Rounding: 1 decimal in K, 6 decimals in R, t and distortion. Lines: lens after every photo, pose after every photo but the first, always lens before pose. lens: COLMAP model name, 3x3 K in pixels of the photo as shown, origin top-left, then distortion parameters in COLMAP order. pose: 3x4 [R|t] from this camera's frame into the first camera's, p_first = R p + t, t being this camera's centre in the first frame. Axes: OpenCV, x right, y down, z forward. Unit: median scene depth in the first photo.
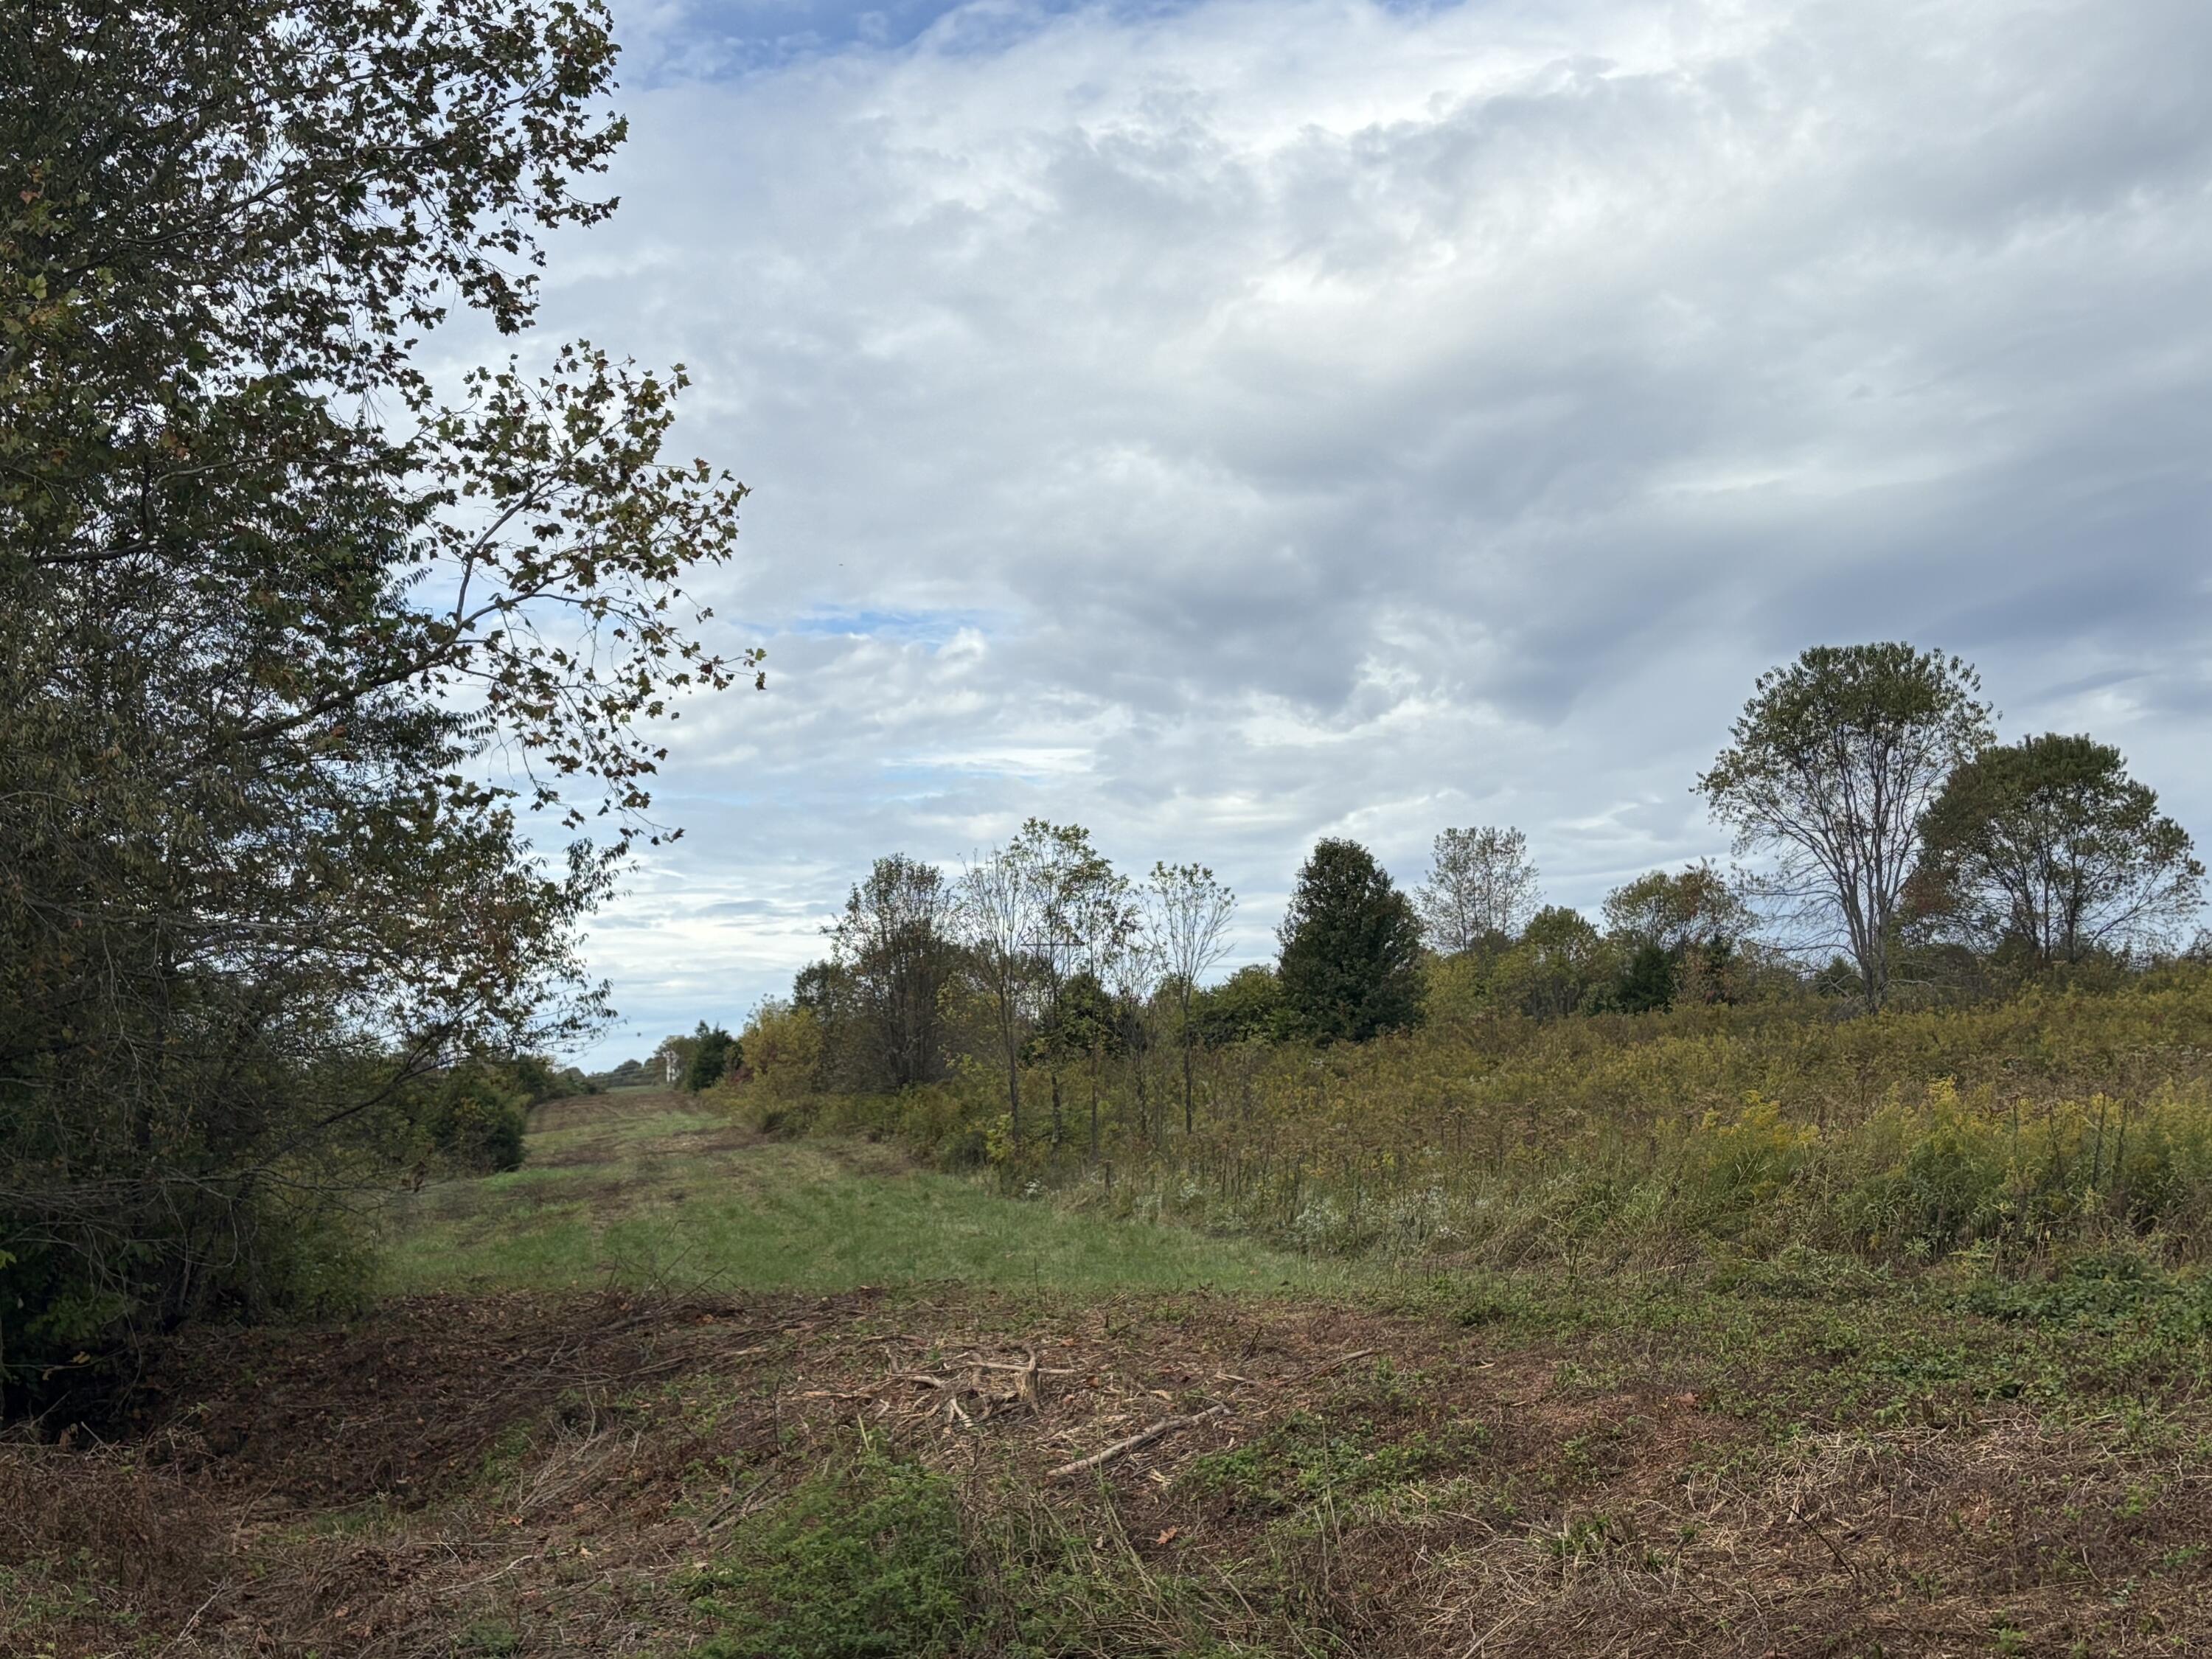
lens RADIAL K [[3125.4, 0, 1093.9], [0, 3125.4, 915.6], [0, 0, 1]] dist [0.237222, 0.000000]
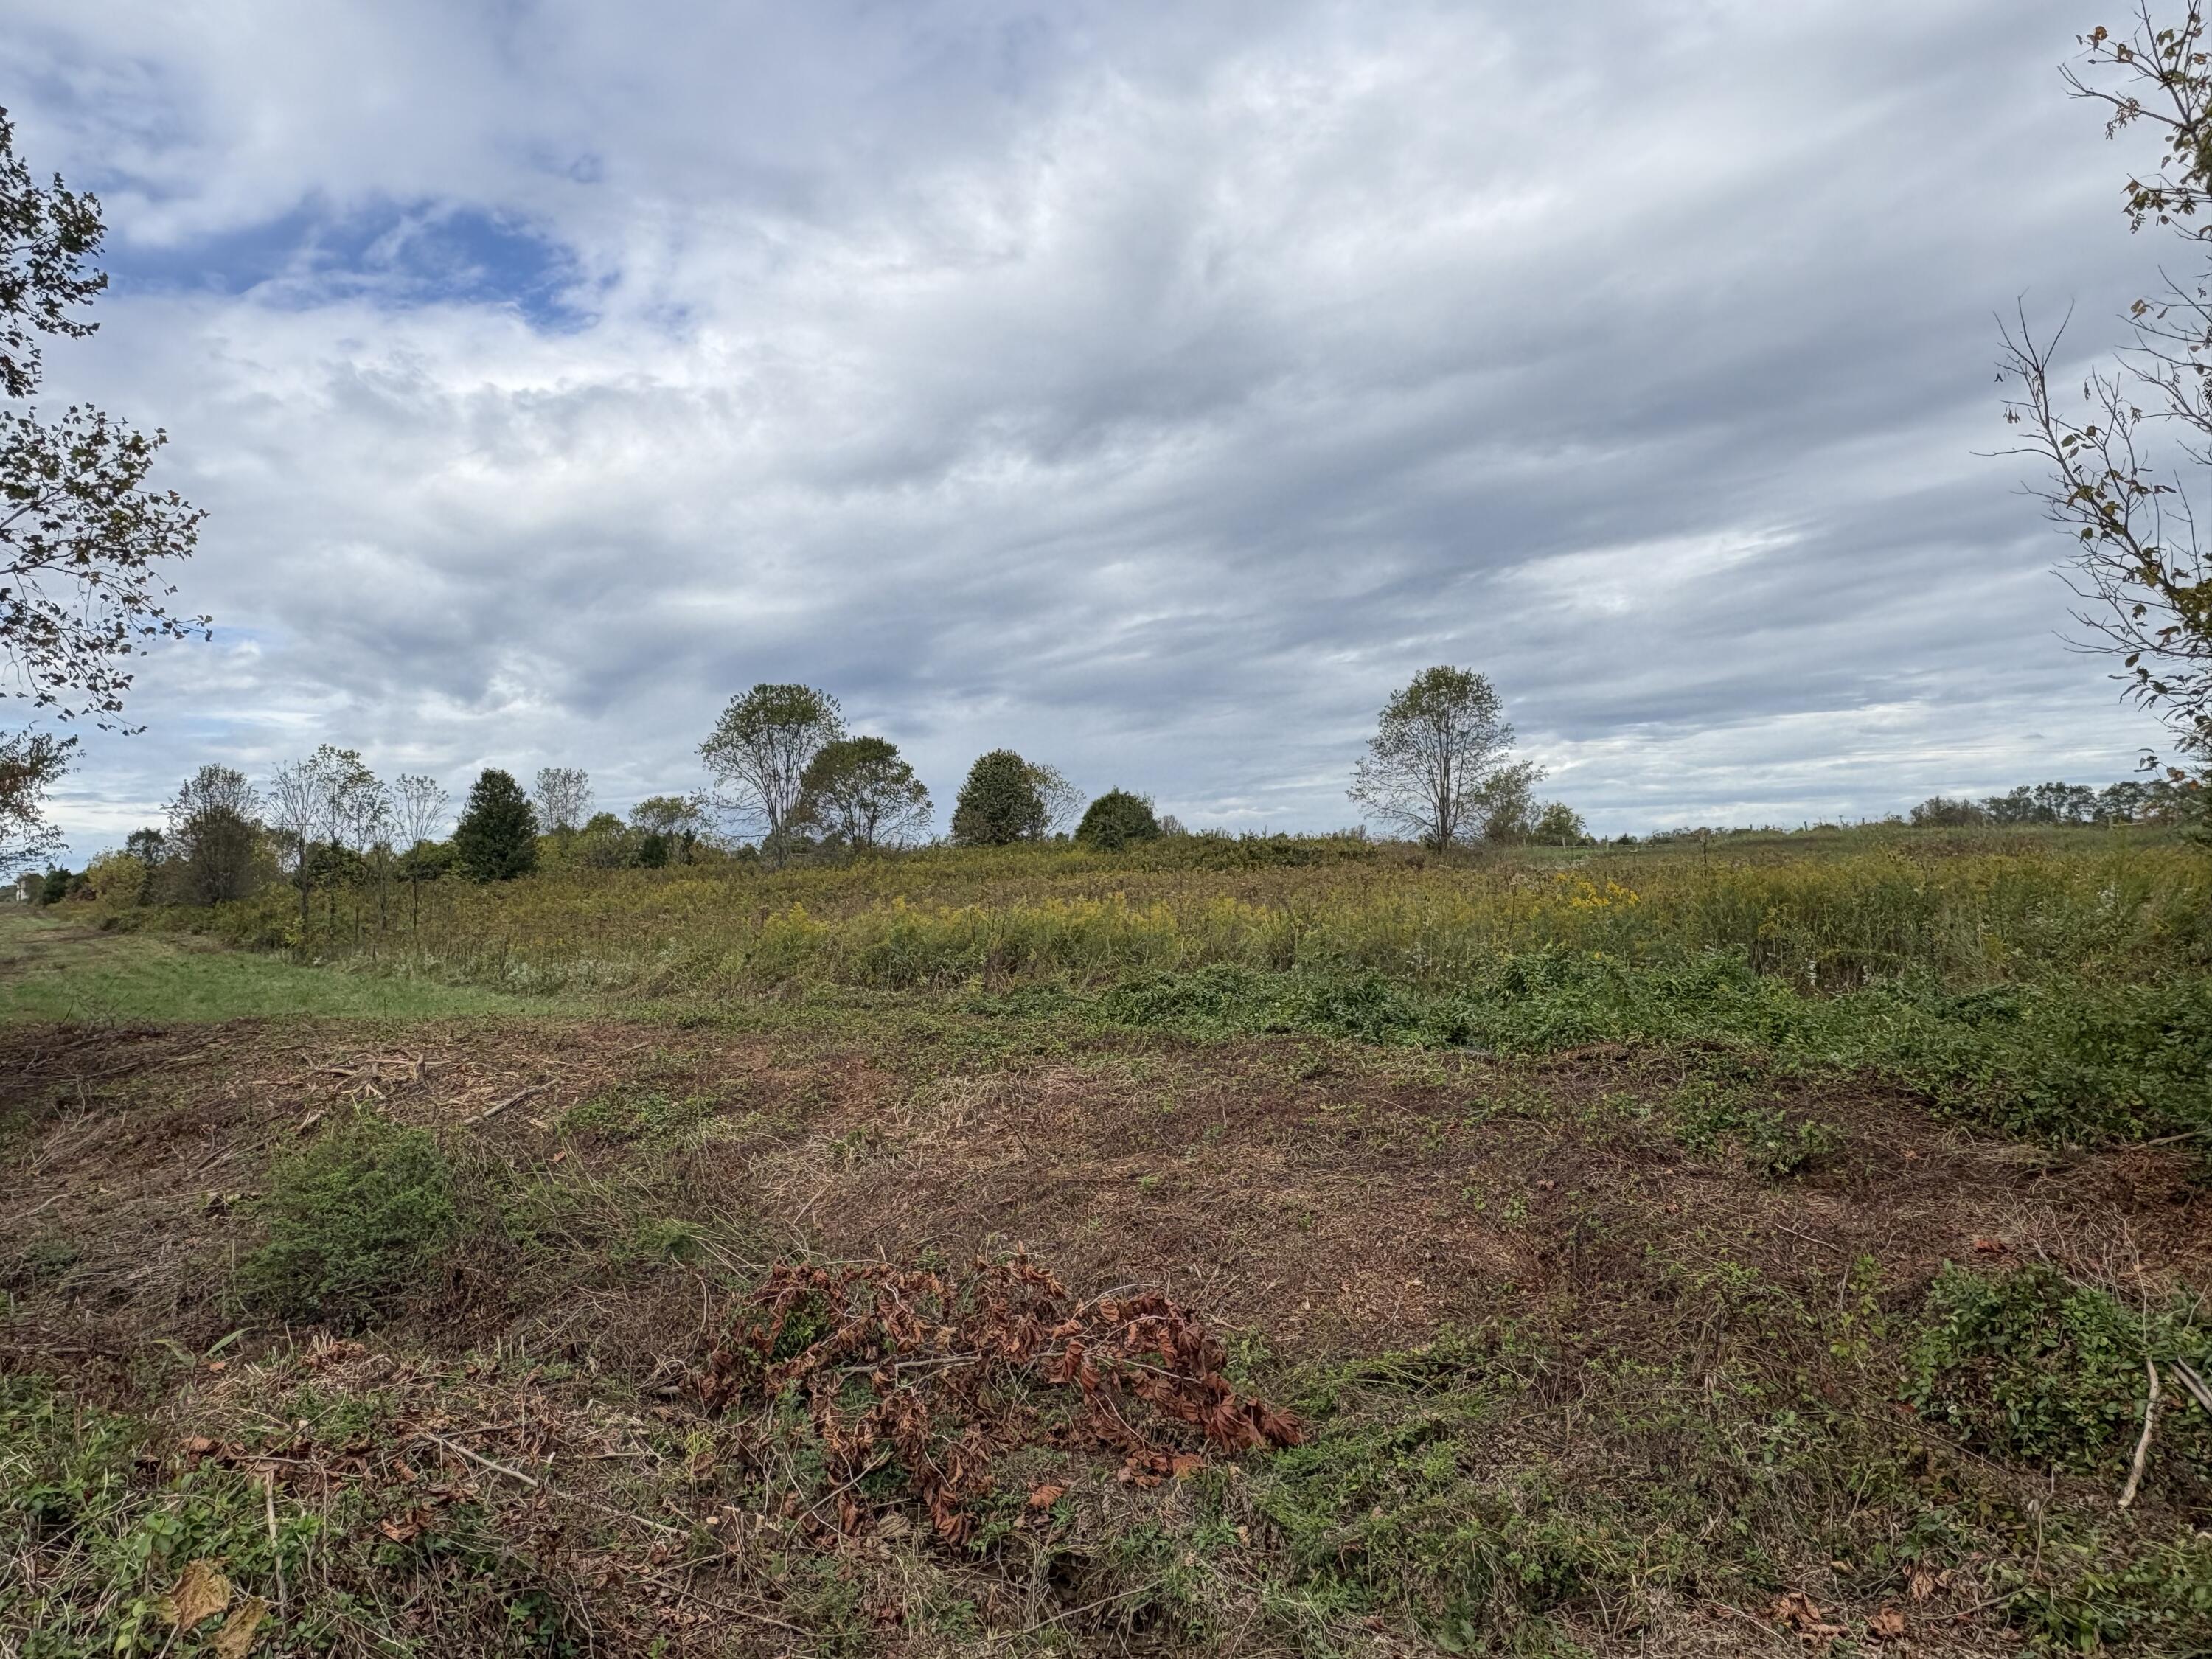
lens RADIAL K [[1561.0, 0, 1113.4], [0, 1561.0, 836.0], [0, 0, 1]] dist [-0.005461, 0.051718]
pose [[0.889775, 0.031395, 0.455319, -0.016542], [-0.034592, 0.999401, -0.001311, 0.003311], [-0.455087, -0.014584, 0.890327, 0.024415]]
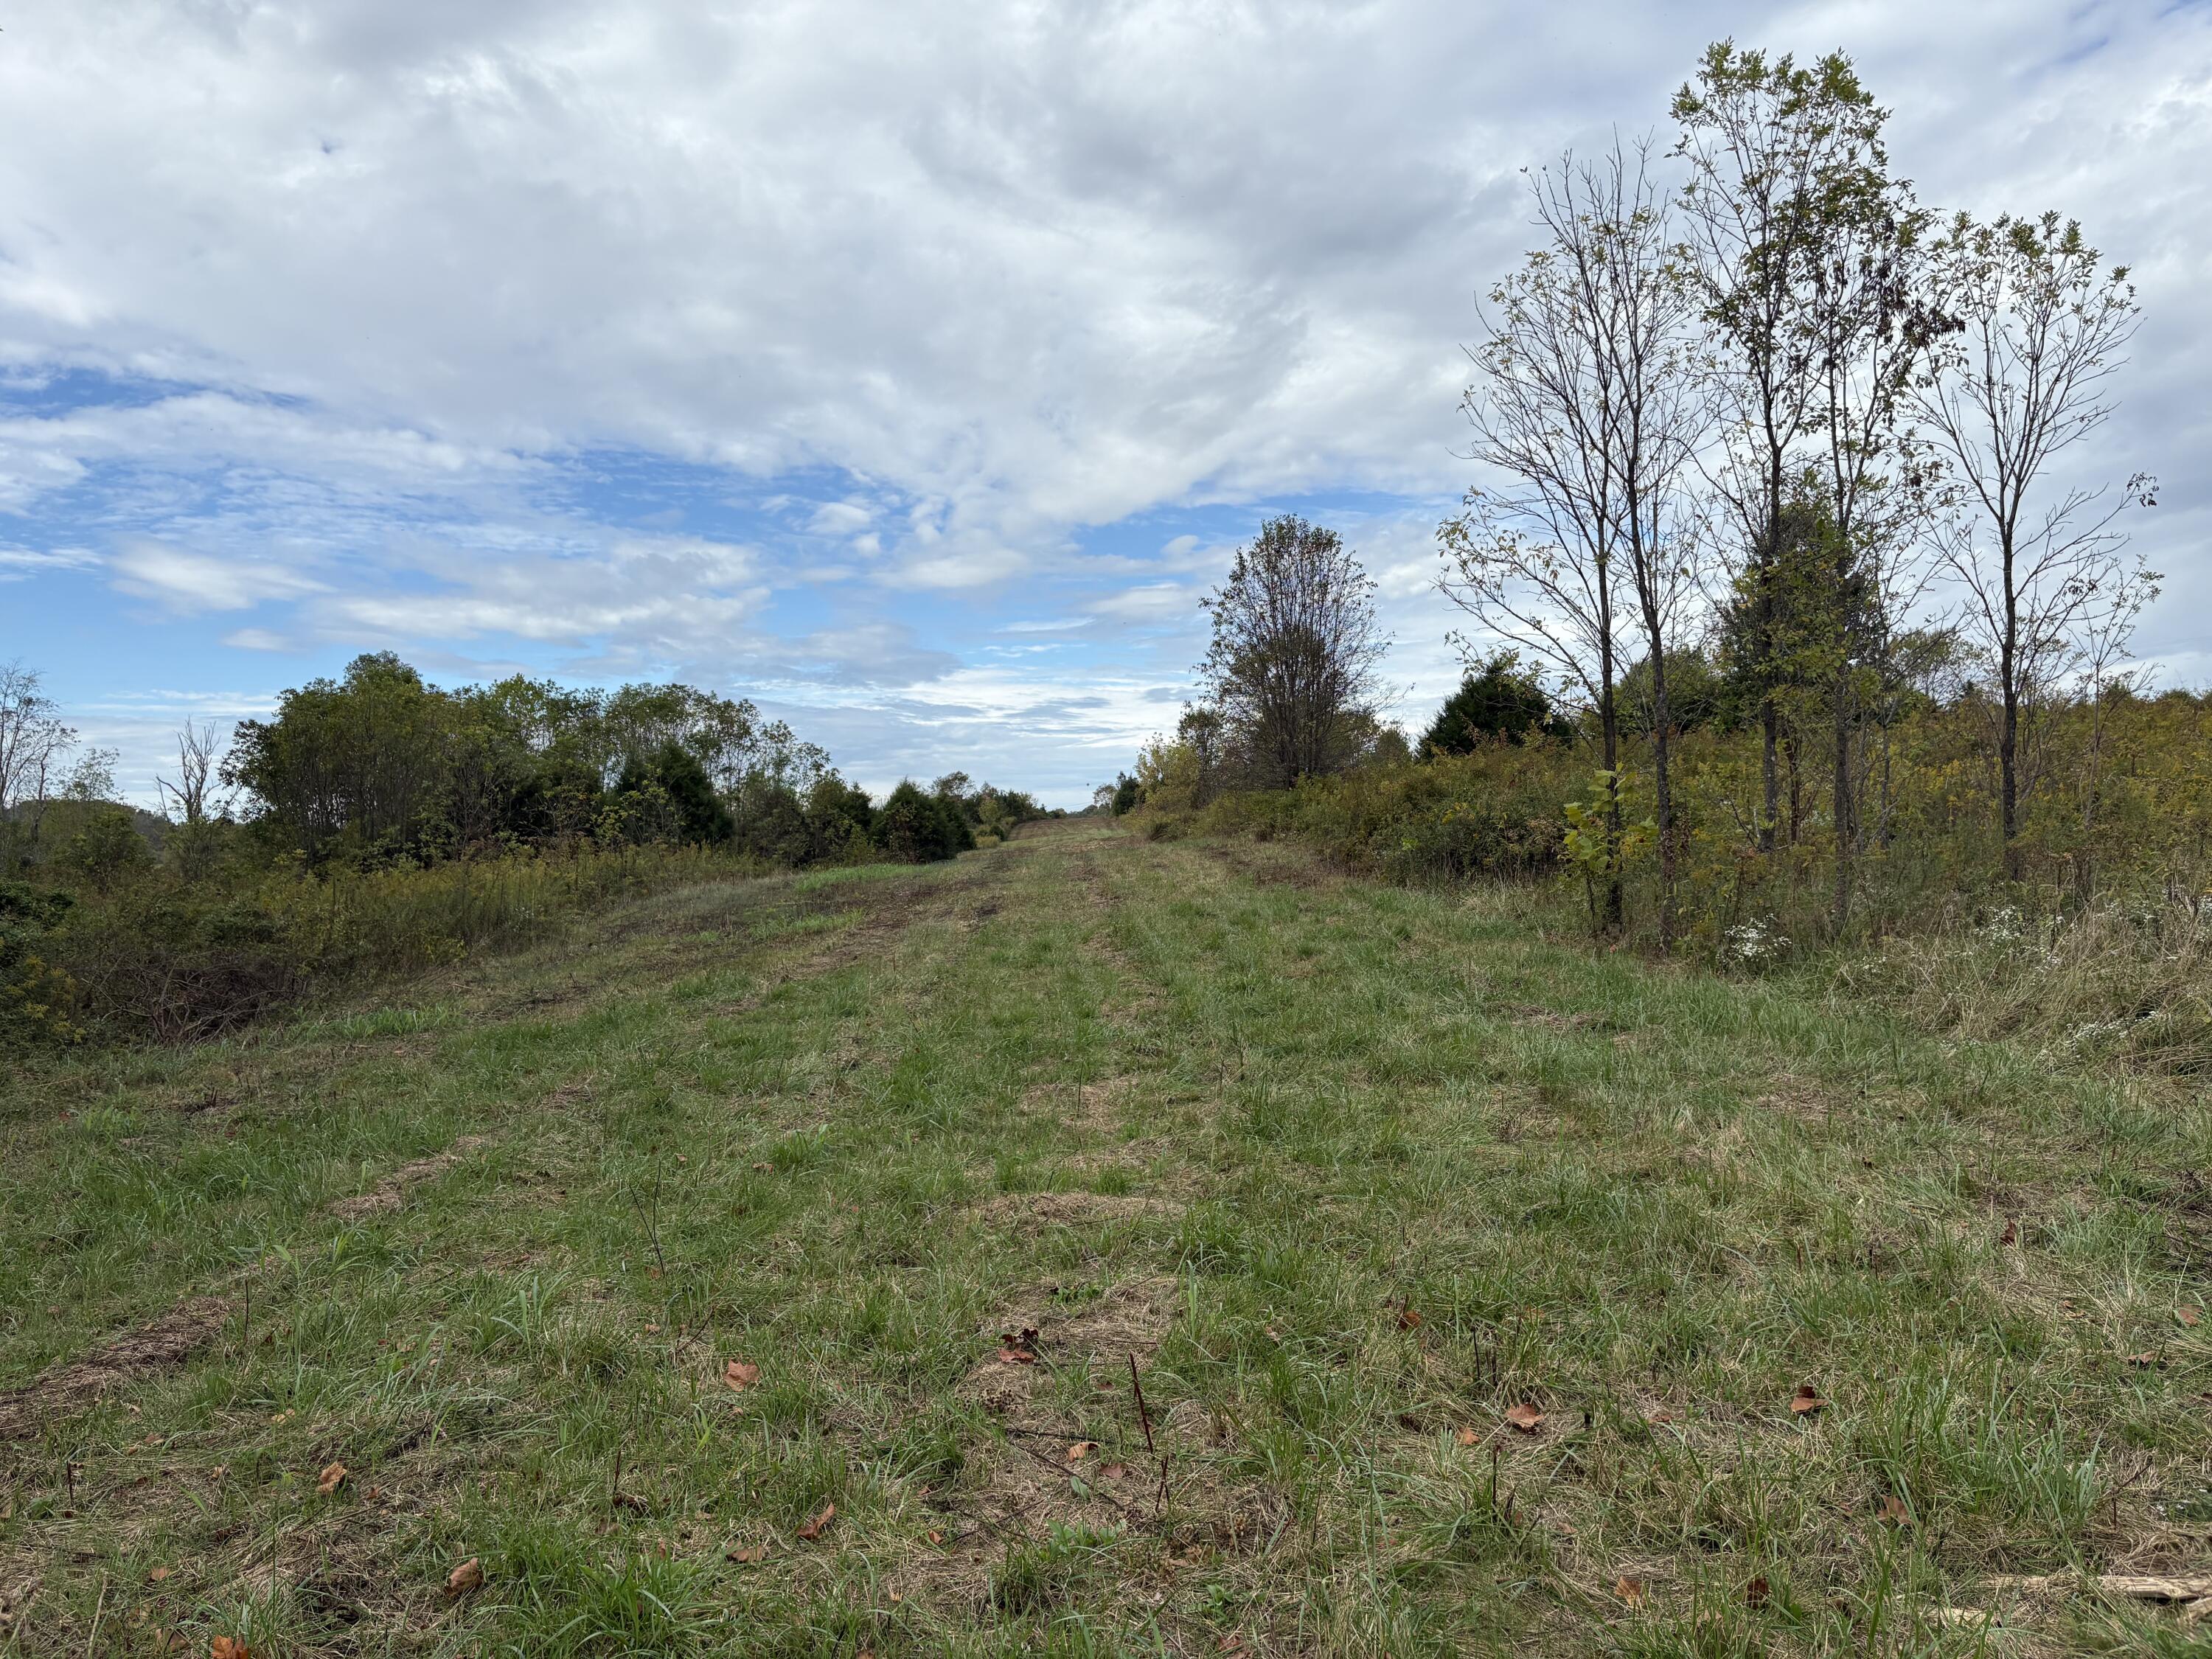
lens RADIAL K [[1753.6, 0, 1094.2], [0, 1753.6, 842.1], [0, 0, 1]] dist [0.077385, -0.061798]
pose [[0.989394, 0.014870, -0.144491, -0.047025], [-0.005338, 0.997796, 0.066134, 0.041696], [0.145156, -0.064661, 0.987294, 0.530634]]
